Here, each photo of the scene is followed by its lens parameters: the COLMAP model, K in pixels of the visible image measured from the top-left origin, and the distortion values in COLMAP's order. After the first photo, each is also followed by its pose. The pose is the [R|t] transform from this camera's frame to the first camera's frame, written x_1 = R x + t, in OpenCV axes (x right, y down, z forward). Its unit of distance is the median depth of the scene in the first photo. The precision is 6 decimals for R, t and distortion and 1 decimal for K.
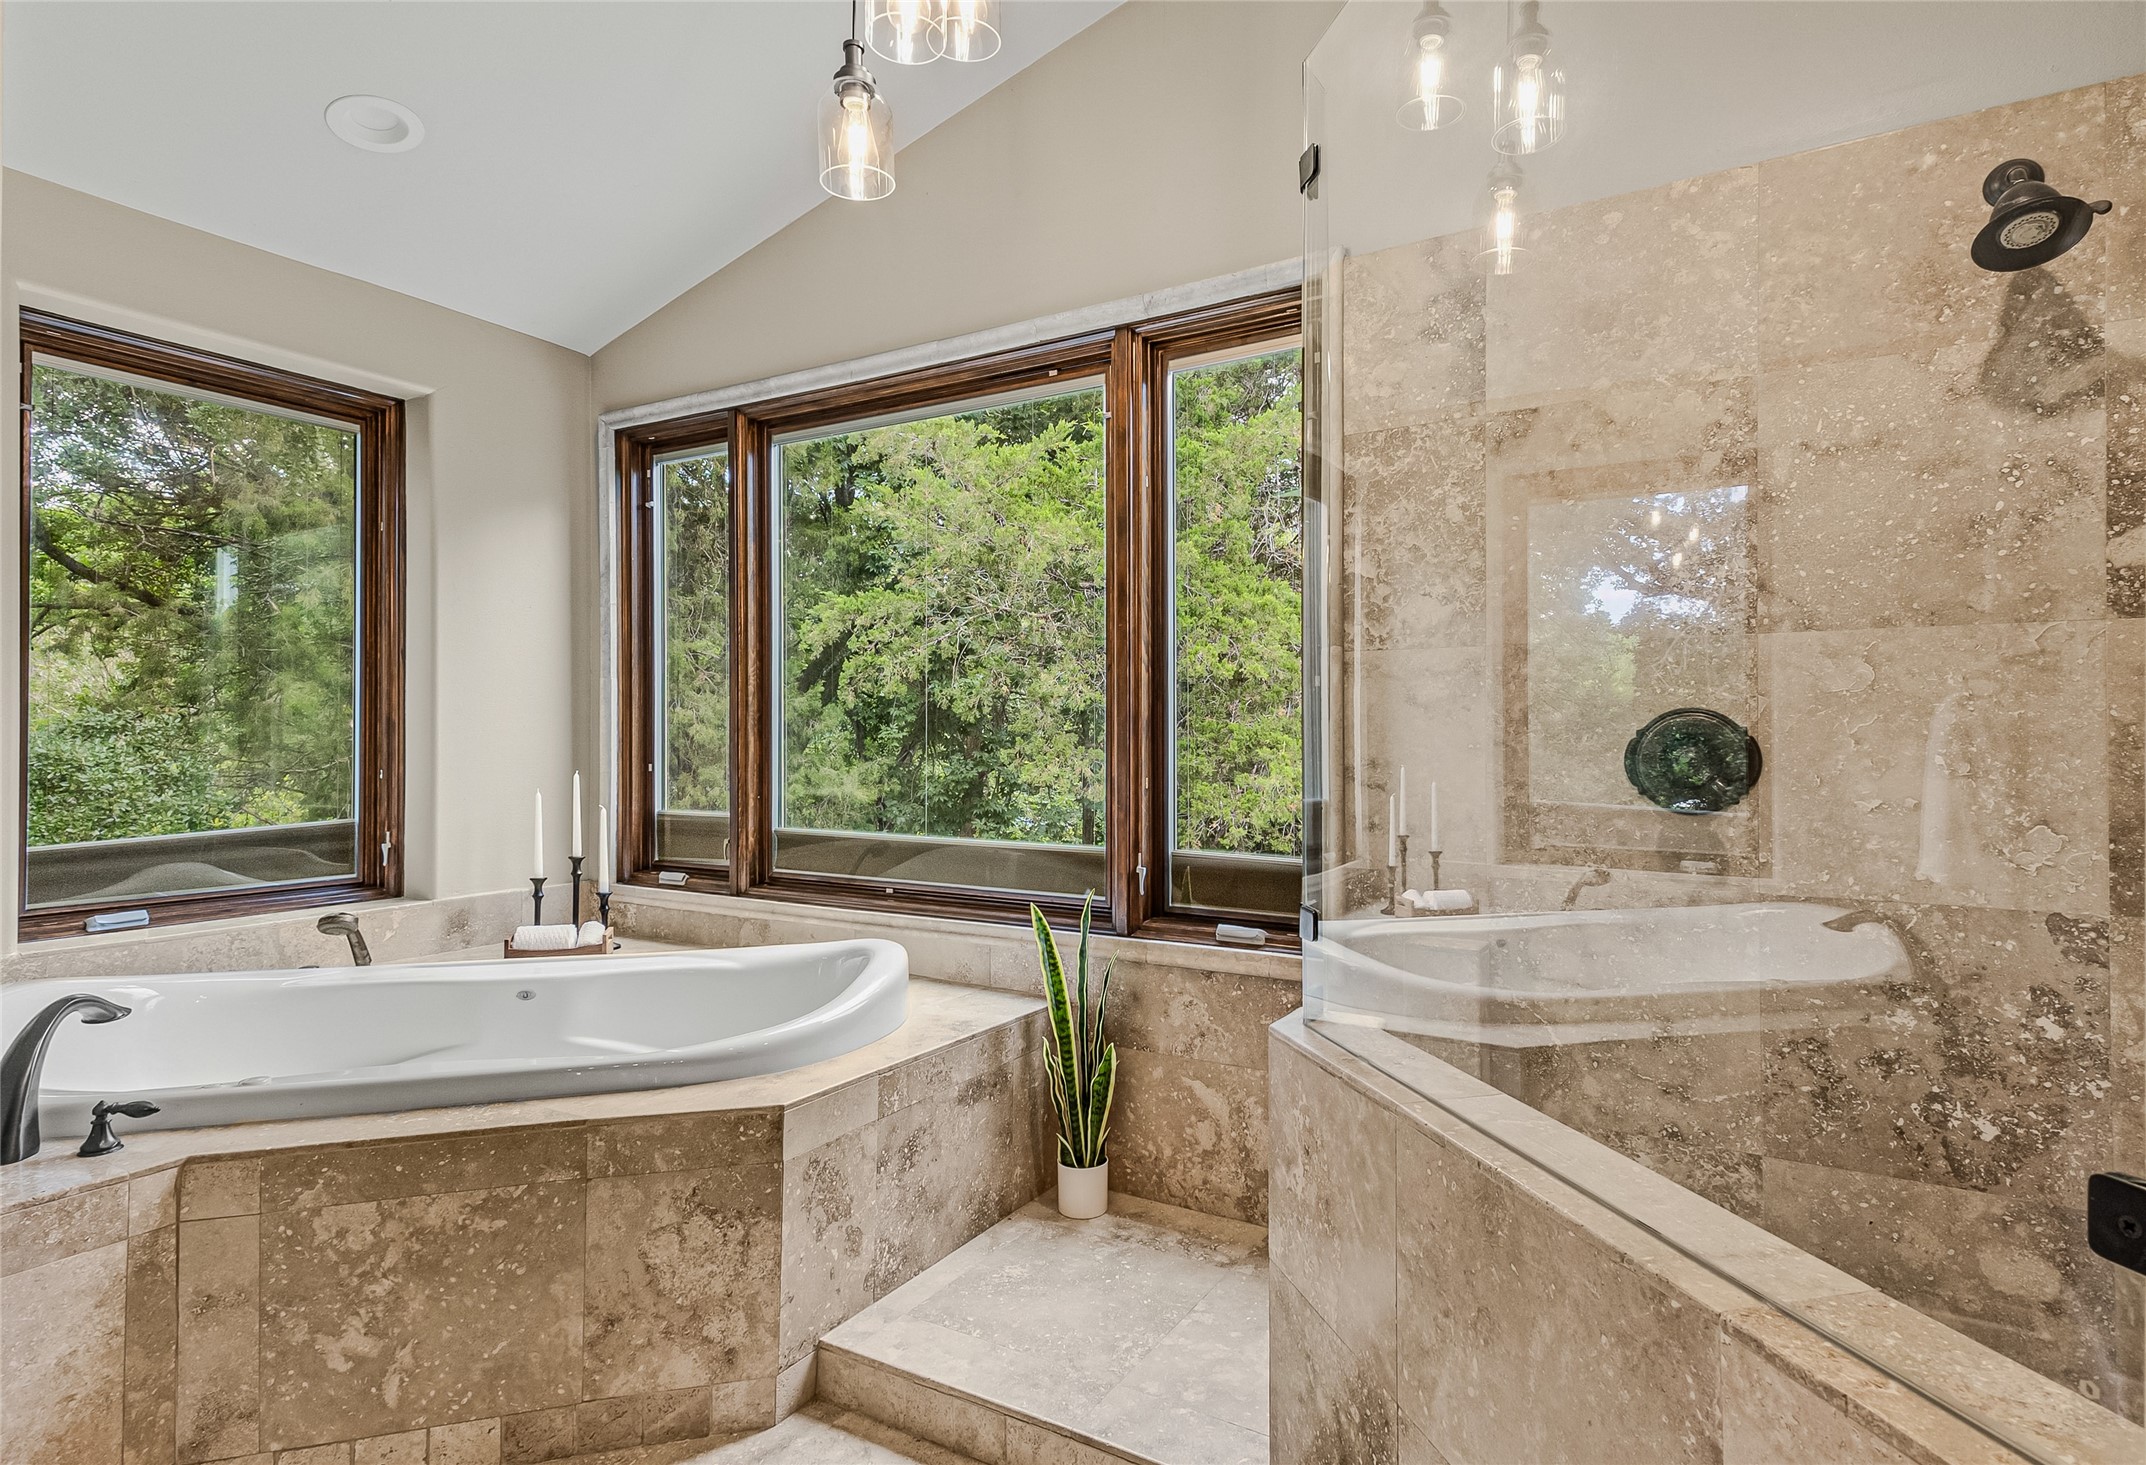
lens RADIAL K [[1145.6, 0, 1073.0], [0, 1145.6, 732.5], [0, 0, 1]] dist [0.026929, -0.000580]
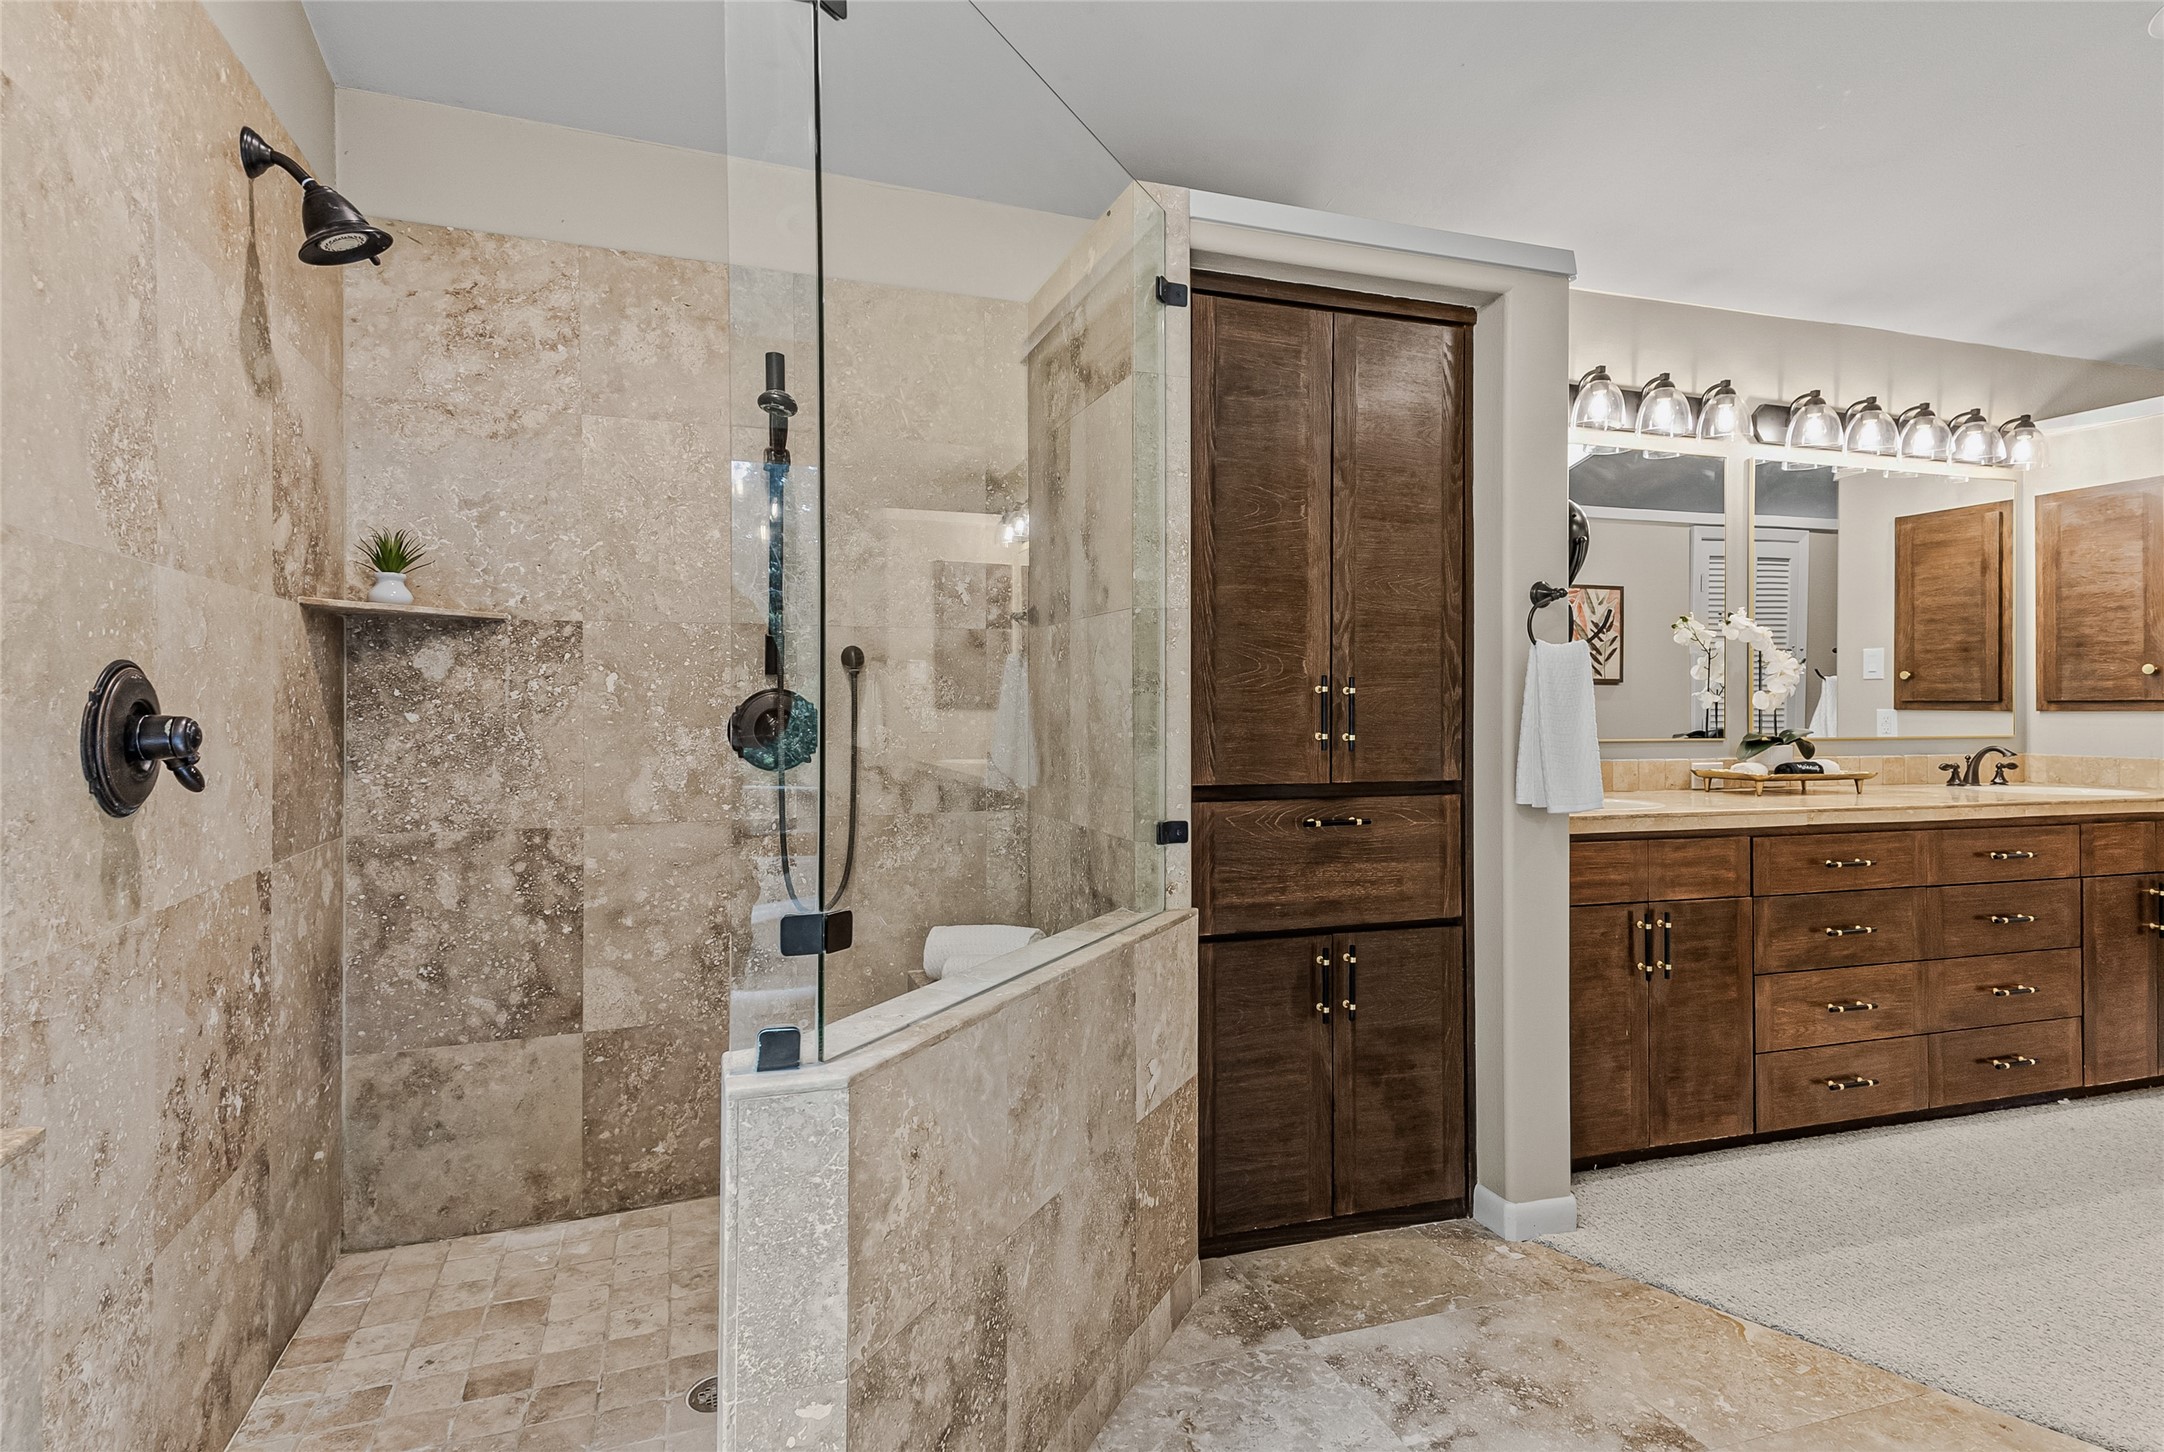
lens RADIAL K [[1106.2, 0, 1082.0], [0, 1106.2, 726.0], [0, 0, 1]] dist [0.001572, 0.000128]
pose [[-0.777599, -0.007486, 0.628716, -0.339938], [0.002344, 0.999888, 0.014804, 0.010724], [-0.628756, 0.012985, -0.777494, 1.217491]]
